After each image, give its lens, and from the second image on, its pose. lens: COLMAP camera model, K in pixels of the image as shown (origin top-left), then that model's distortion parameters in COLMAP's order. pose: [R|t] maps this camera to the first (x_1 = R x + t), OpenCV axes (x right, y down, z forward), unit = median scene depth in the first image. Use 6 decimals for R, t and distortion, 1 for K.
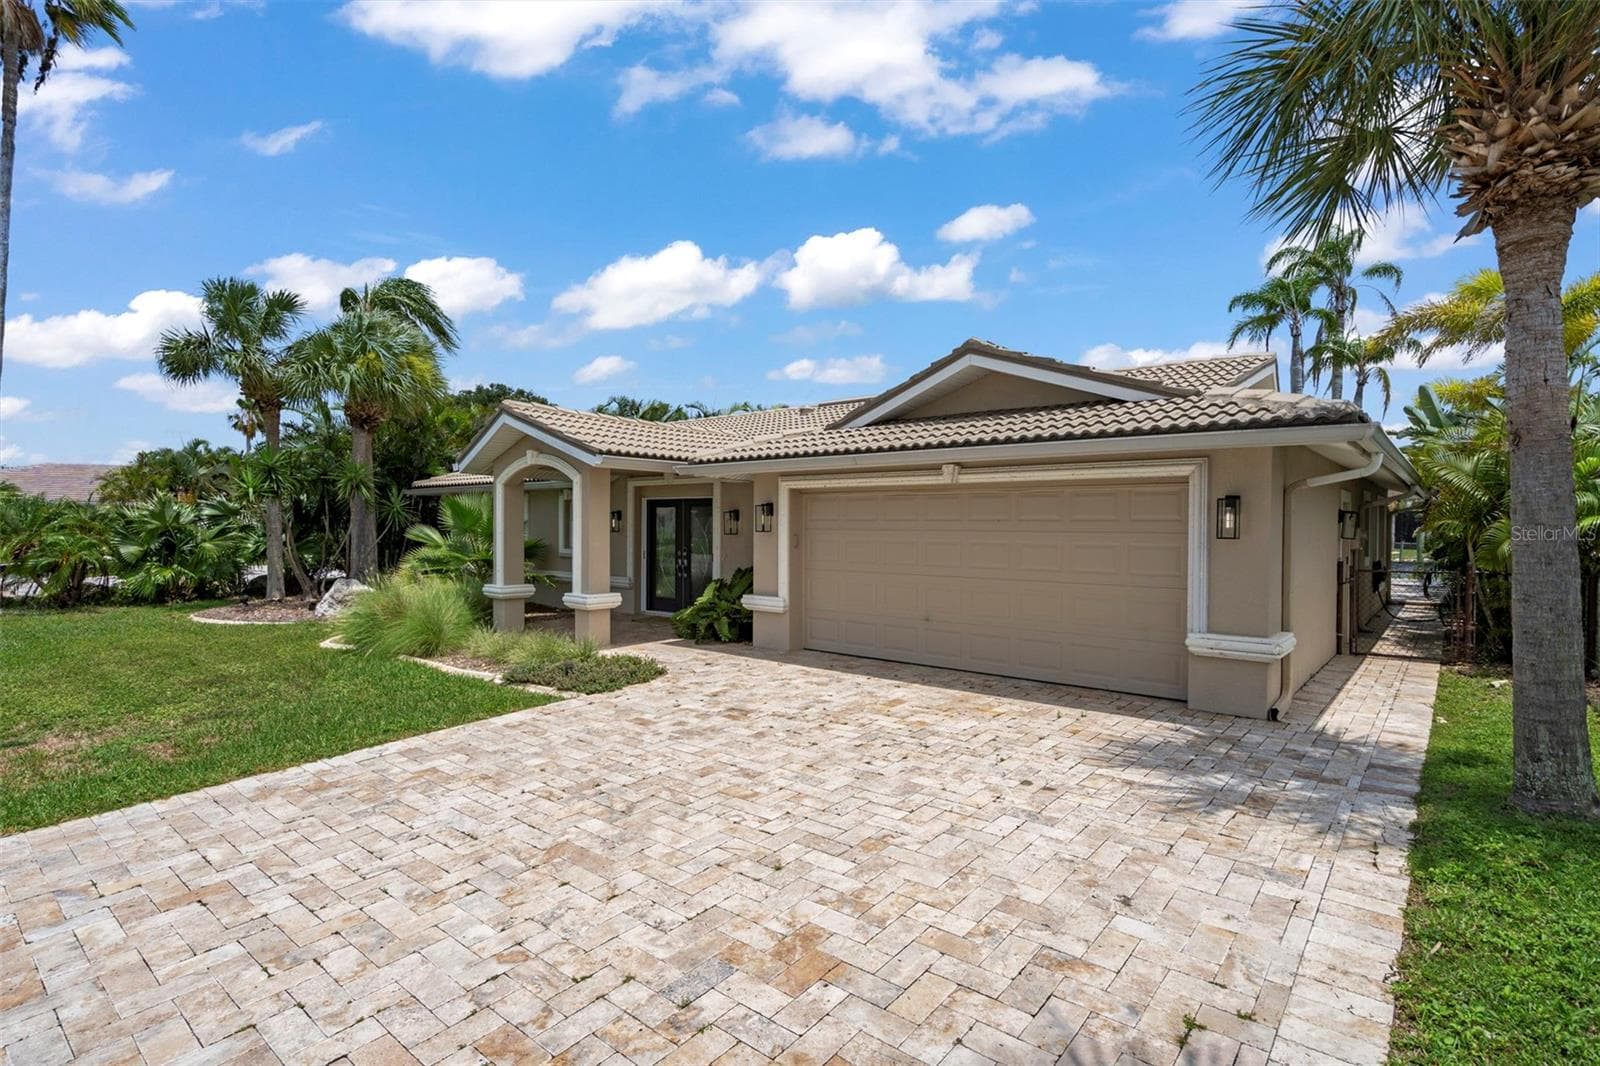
lens RADIAL K [[797.9, 0, 795.1], [0, 797.9, 533.4], [0, 0, 1]] dist [-0.001181, 0.001380]
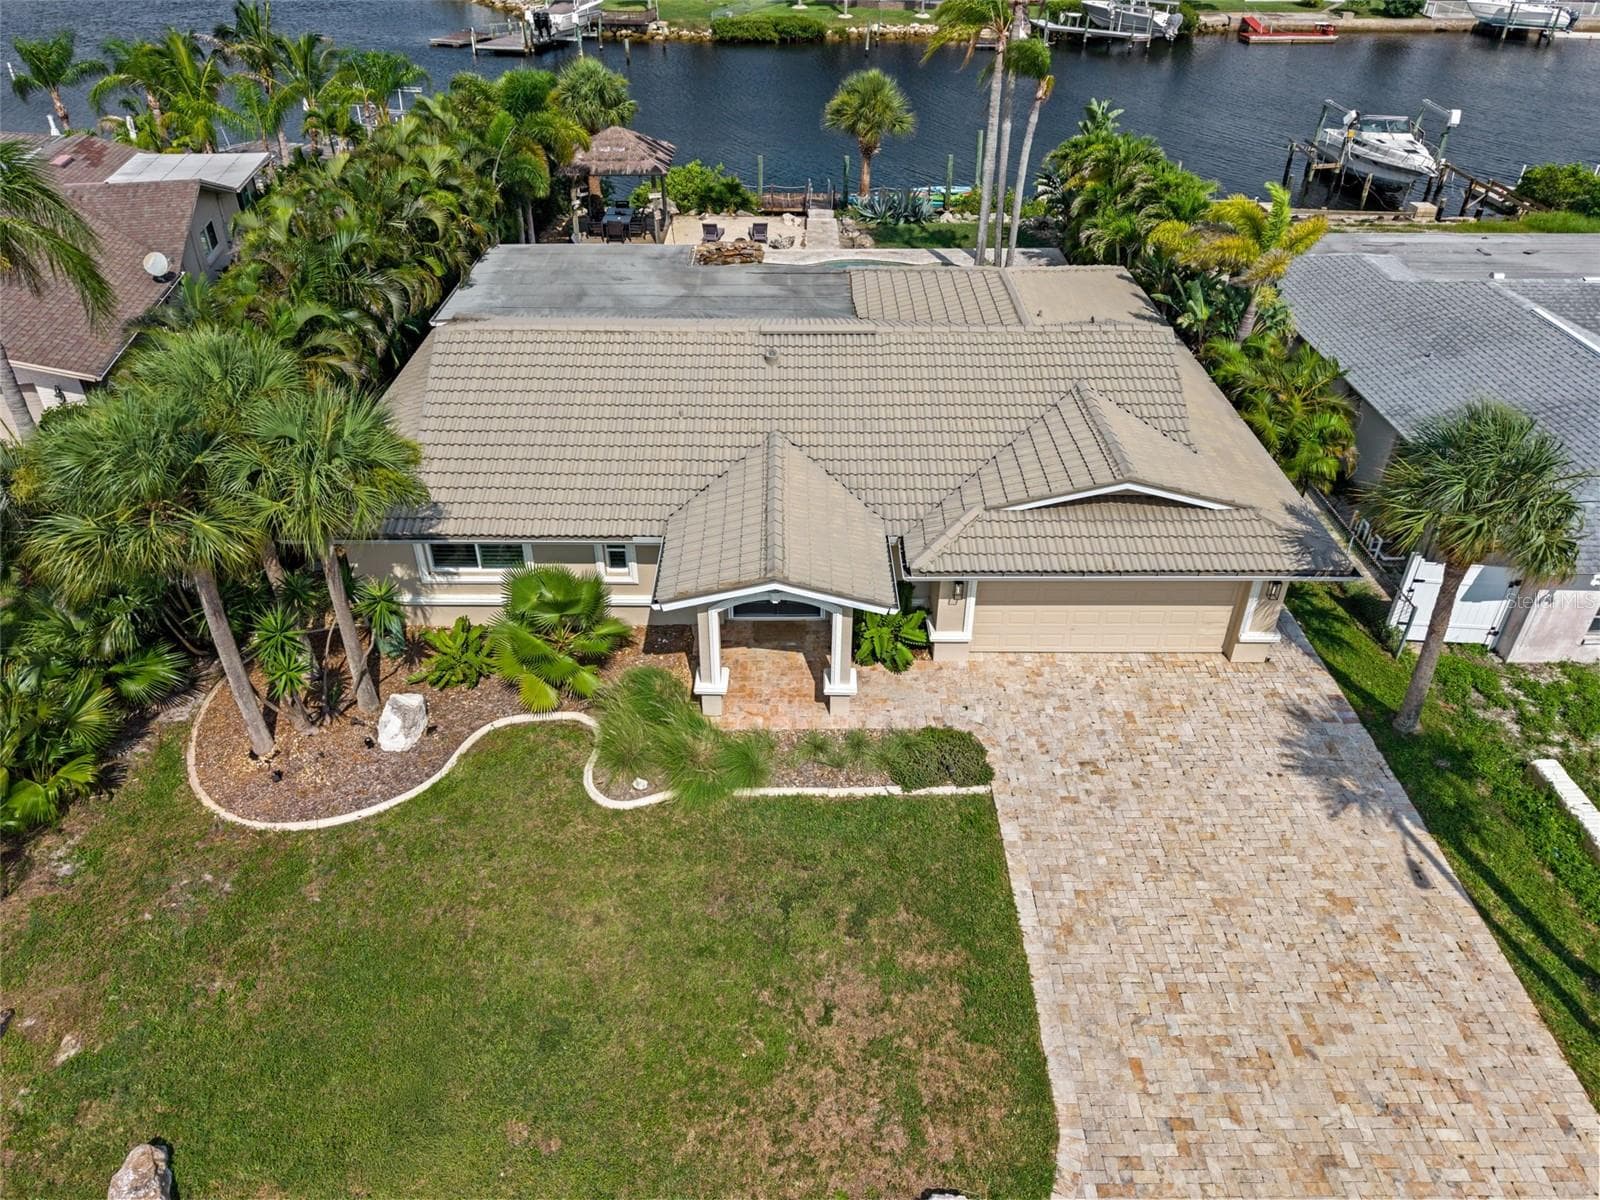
lens RADIAL K [[1083.5, 0, 801.8], [0, 1083.5, 591.4], [0, 0, 1]] dist [0.004403, 0.005441]
pose [[0.759233, -0.378886, 0.529160, -2.257891], [0.009183, 0.819224, 0.573401, -1.989524], [-0.650754, -0.430485, 0.625461, 0.086029]]
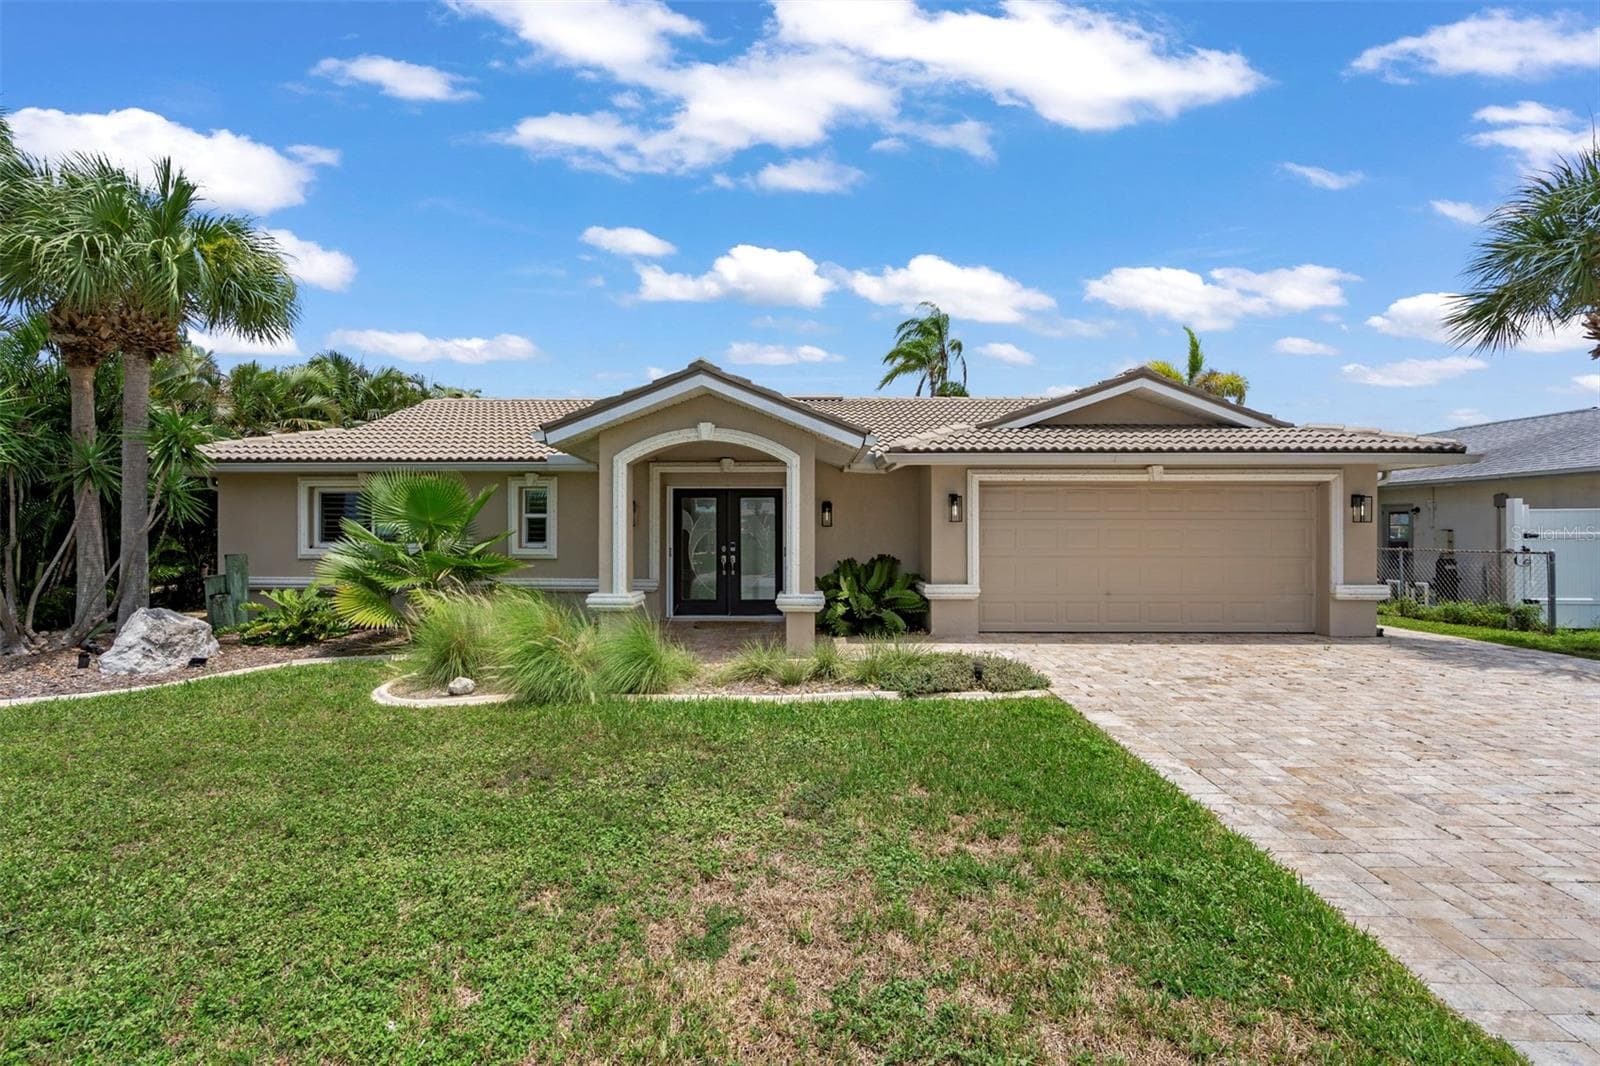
lens RADIAL K [[743.8, 0, 803.6], [0, 743.8, 531.4], [0, 0, 1]] dist [0.004722, 0.001035]
pose [[0.764691, -0.008528, 0.644341, -1.539617], [0.010236, 0.999947, 0.001087, 0.013186], [-0.644316, 0.005765, 0.764737, 0.743085]]
